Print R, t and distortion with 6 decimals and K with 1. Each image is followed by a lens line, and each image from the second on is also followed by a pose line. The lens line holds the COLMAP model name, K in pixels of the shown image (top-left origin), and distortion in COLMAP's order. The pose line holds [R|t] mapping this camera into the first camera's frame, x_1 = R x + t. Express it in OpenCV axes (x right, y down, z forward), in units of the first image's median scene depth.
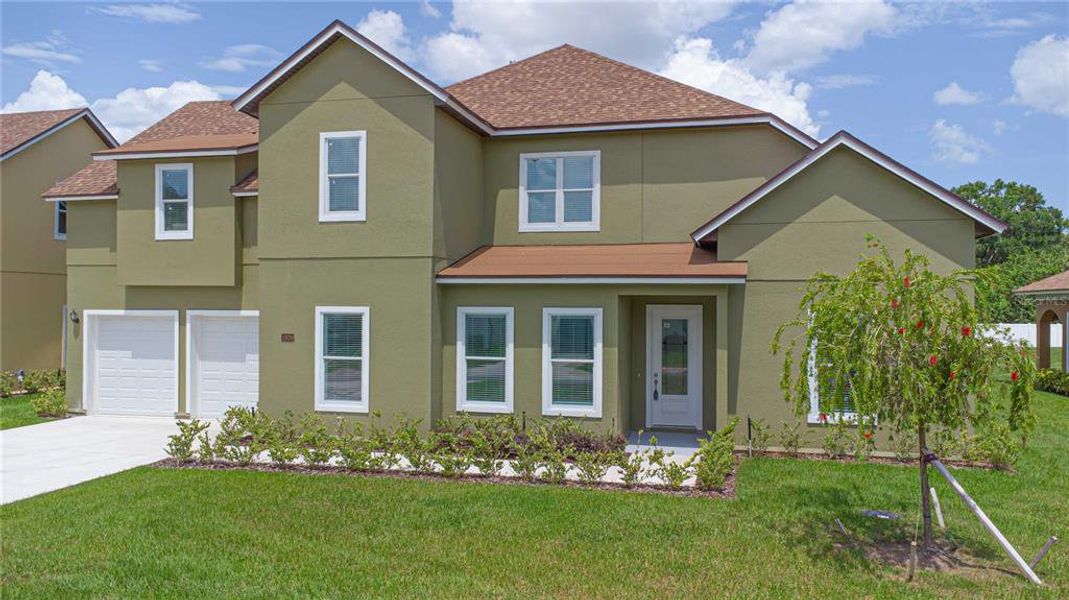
lens RADIAL K [[801.0, 0, 534.5], [0, 801.0, 300.0], [0, 0, 1]] dist [0.015693, 0.000088]
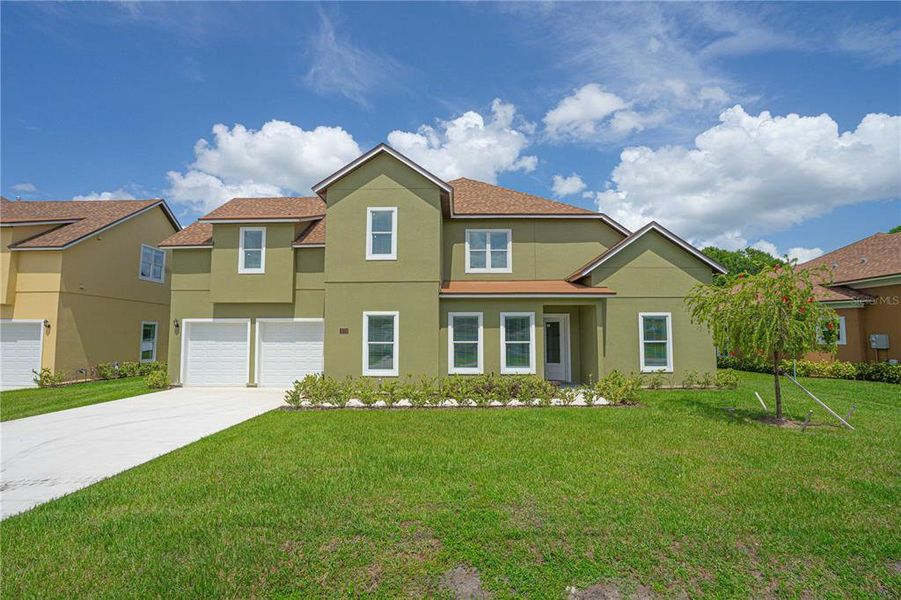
lens RADIAL K [[431.8, 0, 450.5], [0, 431.8, 300.0], [0, 0, 1]] dist [-0.051043, 0.000750]
pose [[0.973405, 0.011707, 0.228793, -0.294907], [0.007352, 0.996583, -0.082274, 0.057226], [-0.228974, 0.081768, 0.969992, 0.105665]]
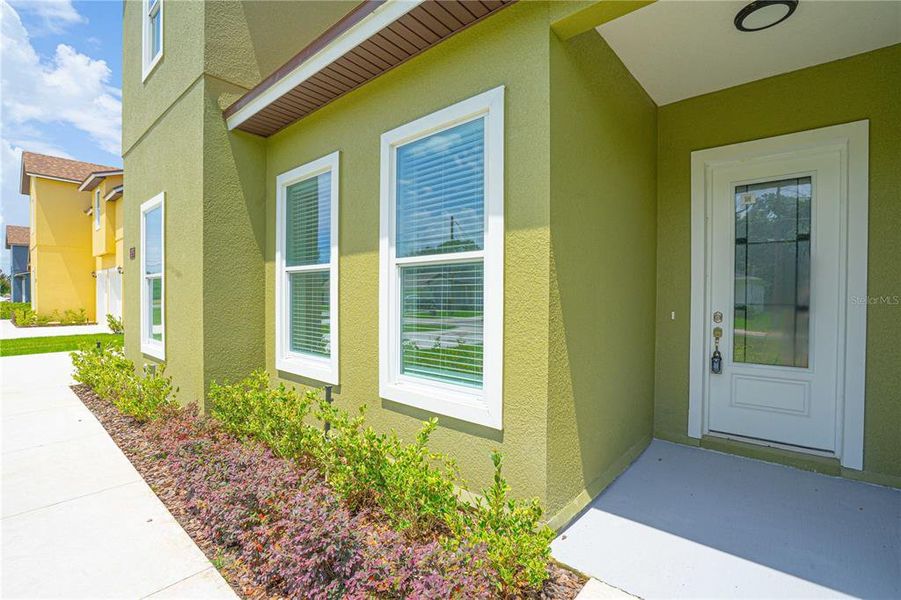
lens RADIAL K [[404.6, 0, 450.5], [0, 404.6, 300.0], [0, 0, 1]] dist [-0.034031, 0.000336]
pose [[0.890352, 0.002904, -0.455263, 0.129270], [0.002708, 0.999928, 0.011673, 0.087159], [0.455264, -0.011626, 0.890281, 0.792479]]
